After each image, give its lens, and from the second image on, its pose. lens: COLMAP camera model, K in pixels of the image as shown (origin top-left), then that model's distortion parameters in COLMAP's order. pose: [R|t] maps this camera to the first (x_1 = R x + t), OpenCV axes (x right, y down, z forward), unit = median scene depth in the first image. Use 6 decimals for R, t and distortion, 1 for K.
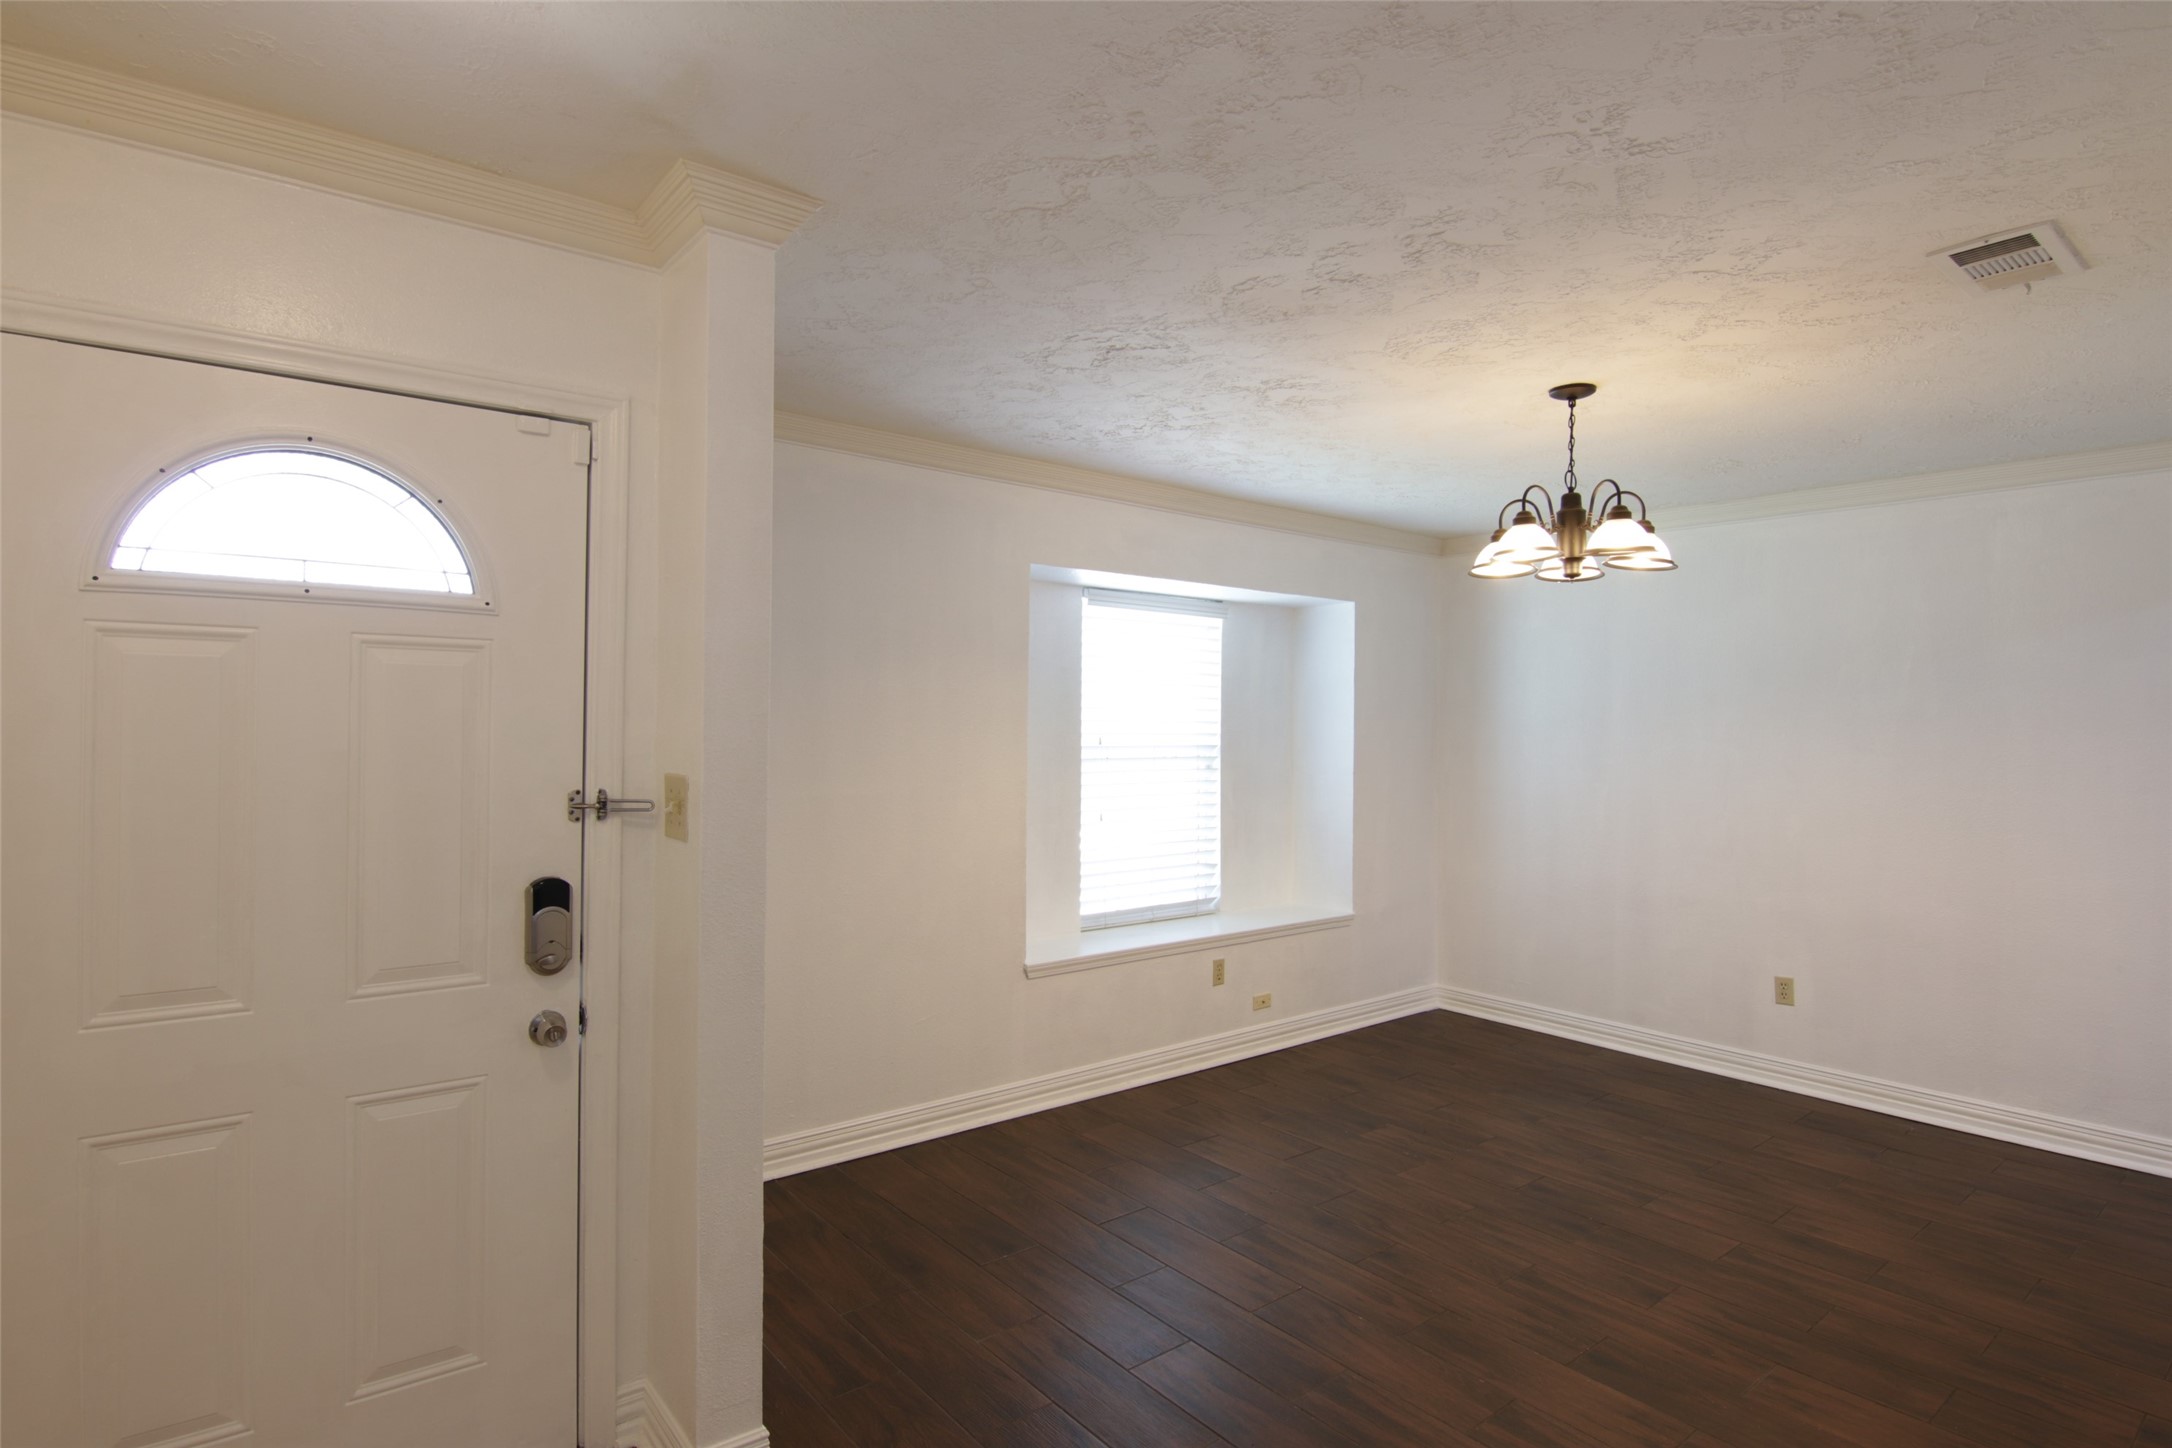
lens RADIAL K [[1108.6, 0, 1081.1], [0, 1108.6, 715.1], [0, 0, 1]] dist [0.000785, -0.016129]
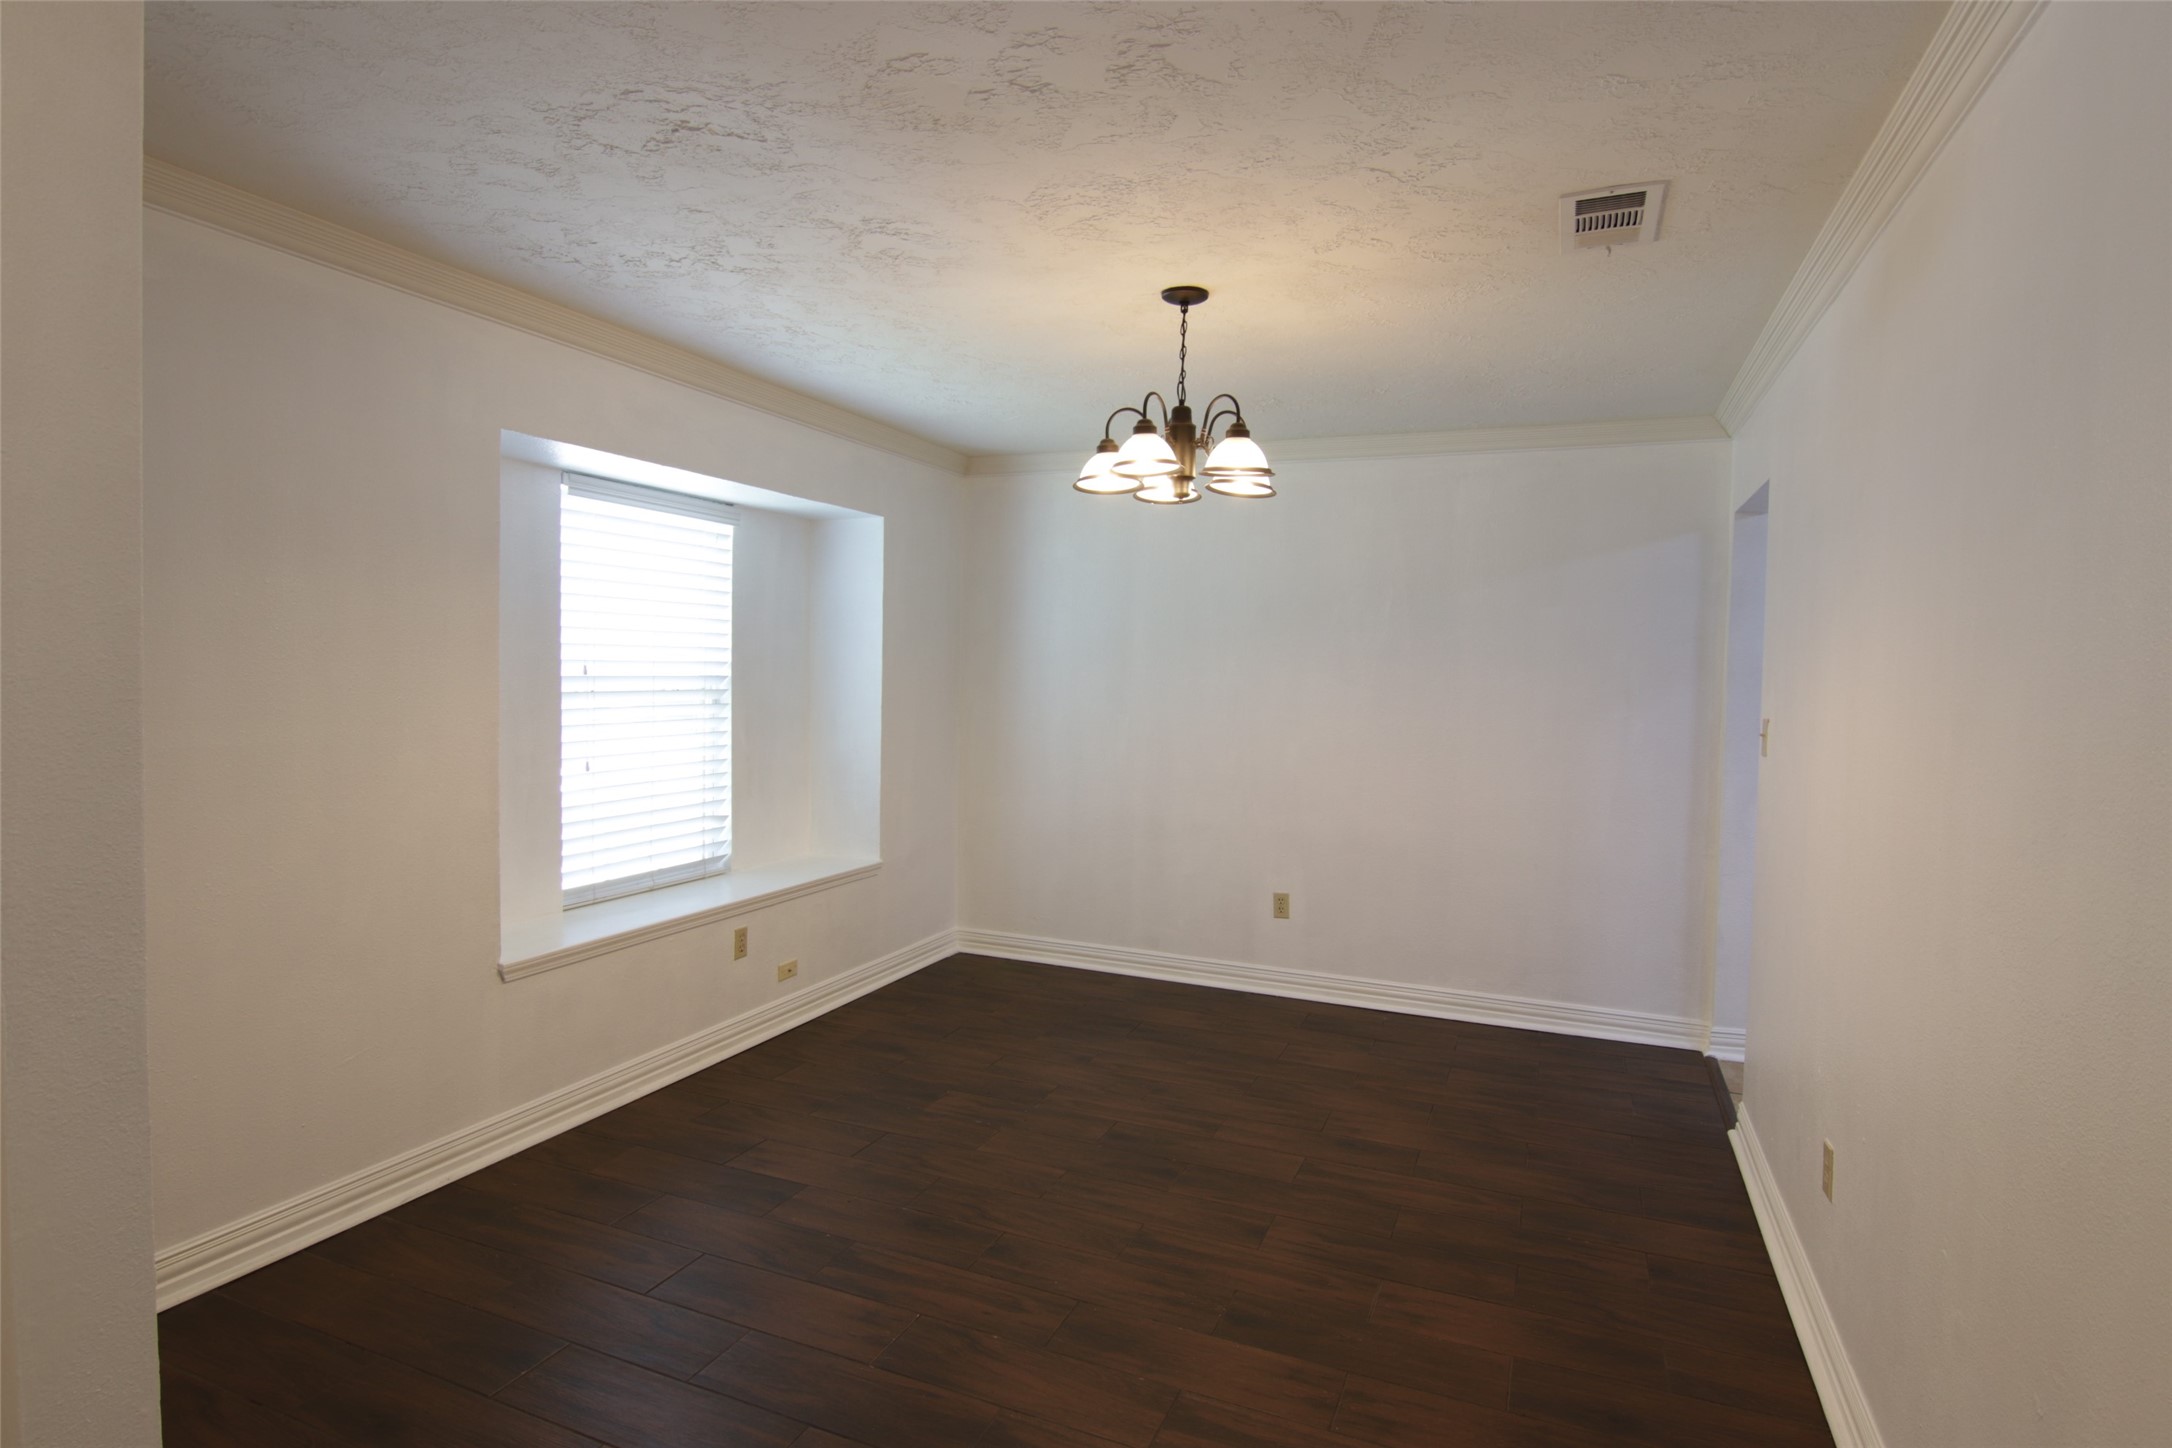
lens RADIAL K [[1134.5, 0, 1076.7], [0, 1134.5, 714.6], [0, 0, 1]] dist [0.003426, -0.023208]
pose [[0.879352, -0.012201, 0.476015, -0.083294], [-0.016149, 0.998332, 0.055421, 0.006400], [-0.475898, -0.056422, 0.877689, 0.169275]]
